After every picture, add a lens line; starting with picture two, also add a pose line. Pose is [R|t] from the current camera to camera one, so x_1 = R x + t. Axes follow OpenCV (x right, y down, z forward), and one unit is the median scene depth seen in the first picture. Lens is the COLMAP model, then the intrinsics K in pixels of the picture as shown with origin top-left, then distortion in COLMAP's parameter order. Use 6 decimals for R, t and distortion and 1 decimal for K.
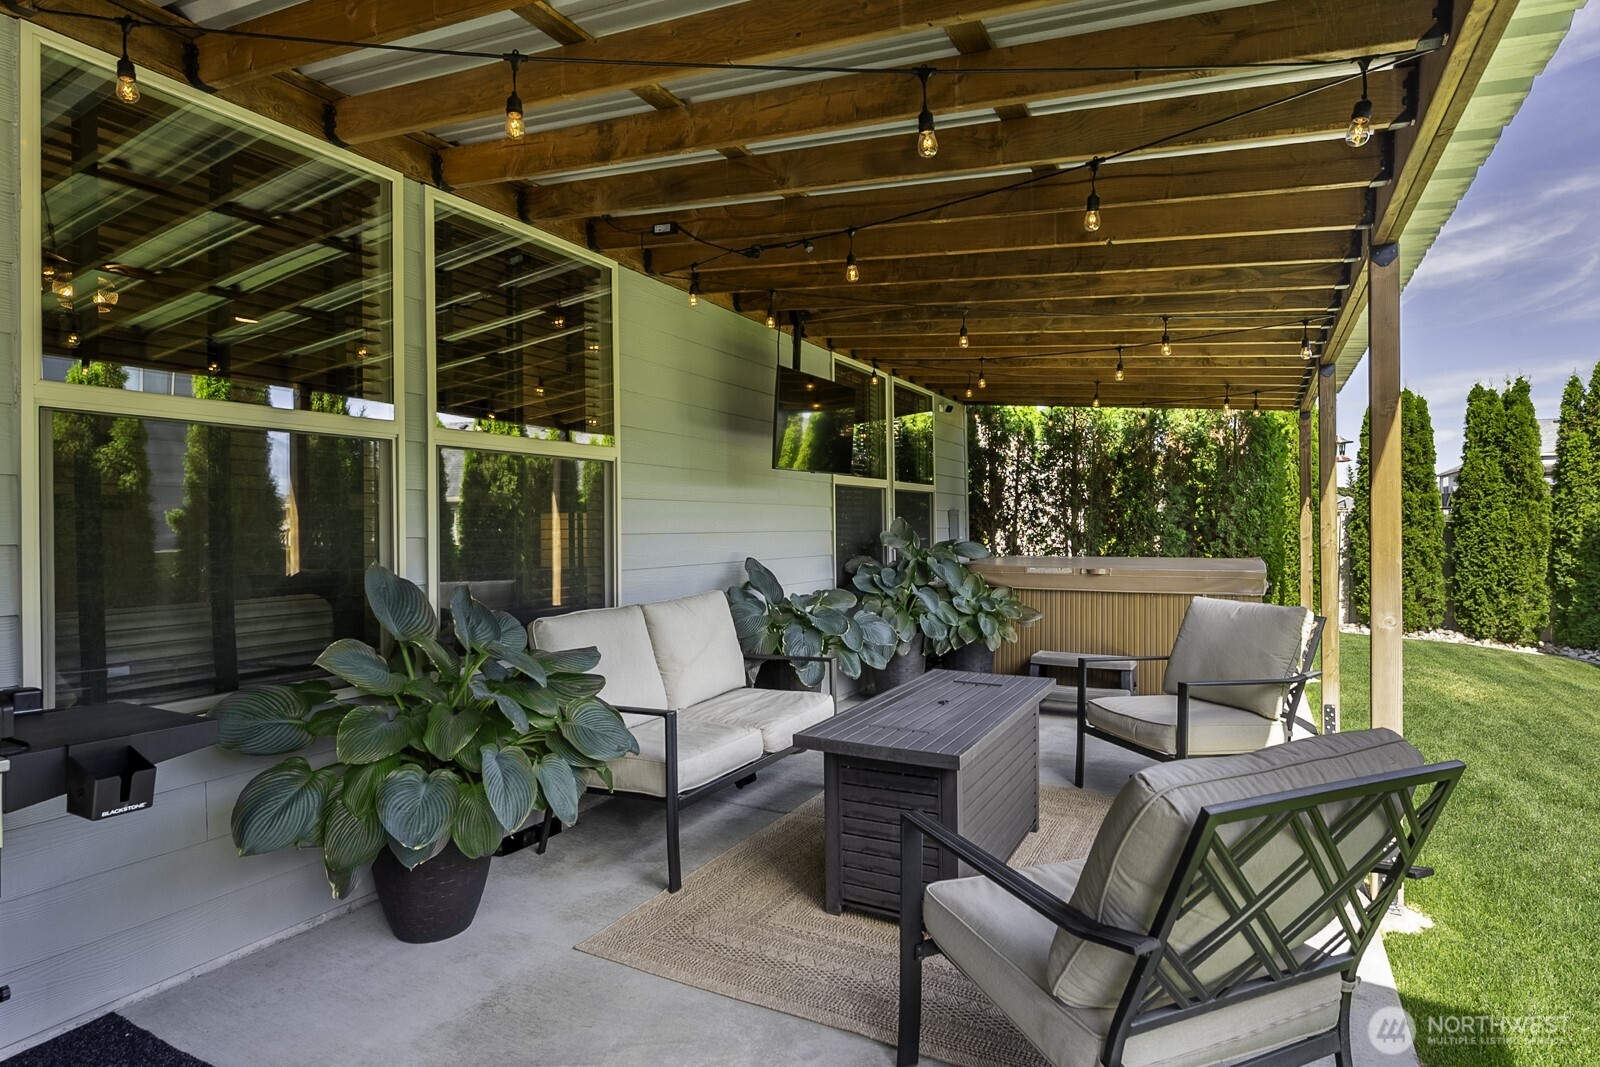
lens RADIAL K [[788.1, 0, 800.0], [0, 788.1, 533.5], [0, 0, 1]] dist [-0.000491, -0.000036]
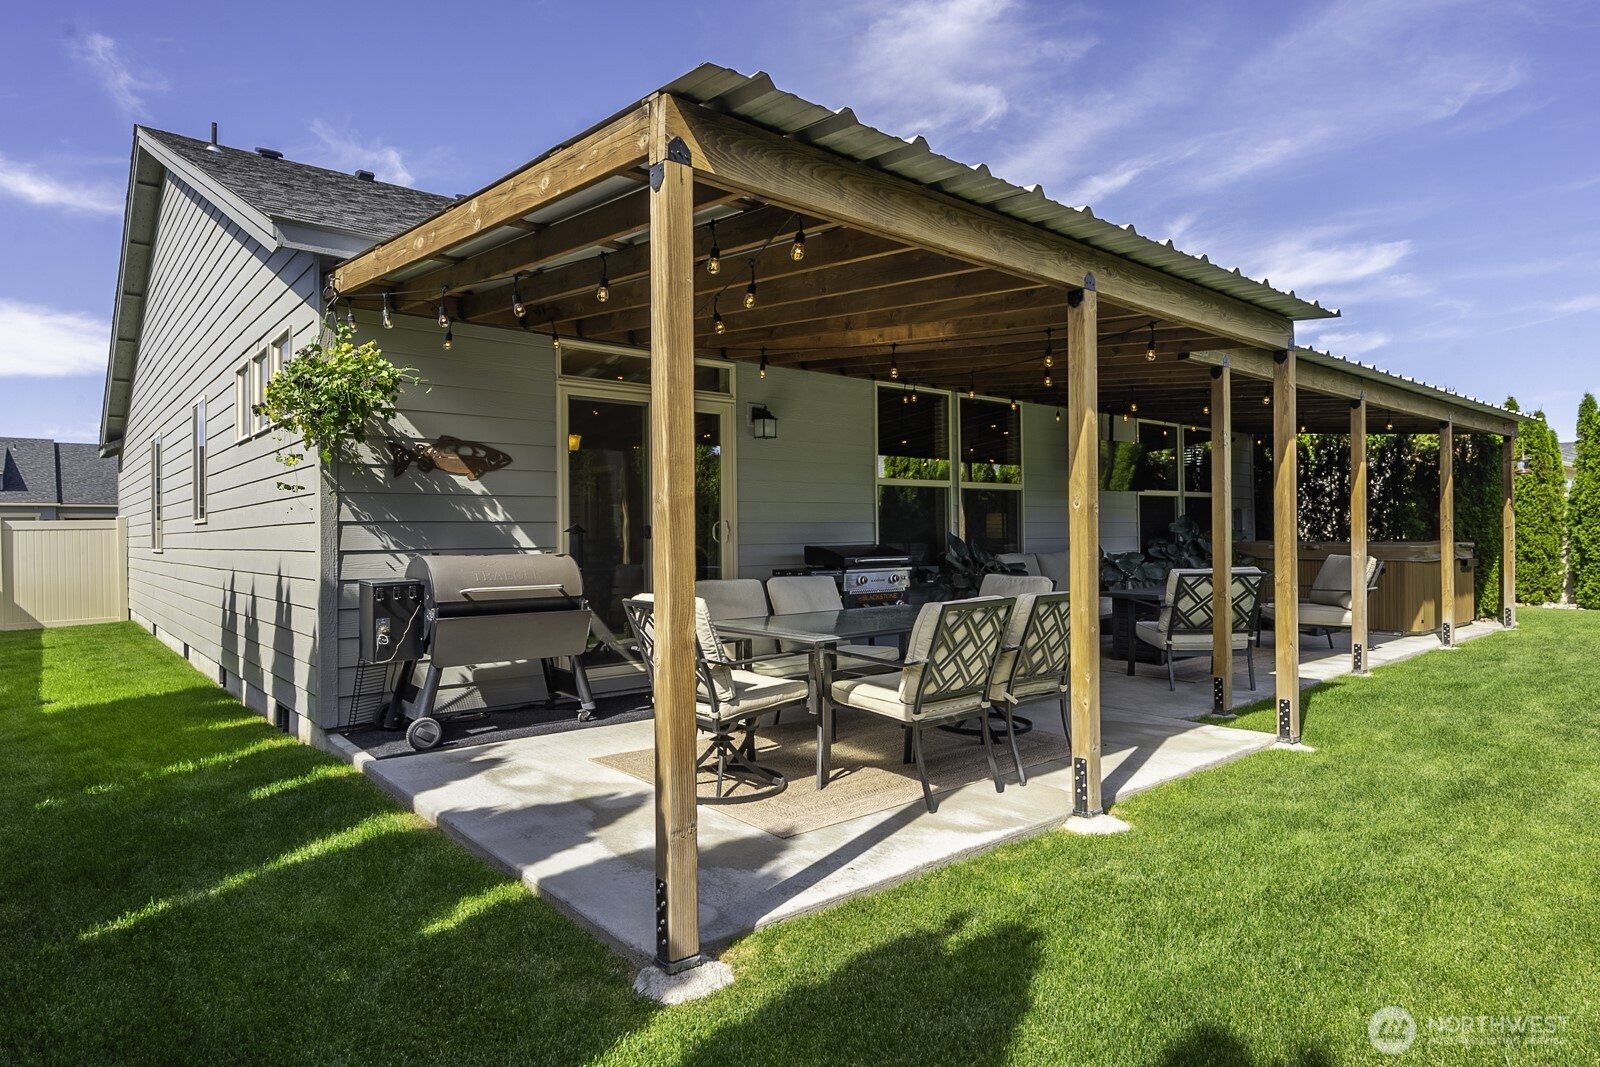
lens RADIAL K [[899.6, 0, 804.3], [0, 899.6, 502.6], [0, 0, 1]] dist [0.004238, 0.000129]
pose [[0.928945, -0.012138, -0.370020, 0.096398], [-0.001840, 0.999299, -0.037402, 0.028814], [0.370214, 0.035425, 0.928271, -1.135637]]
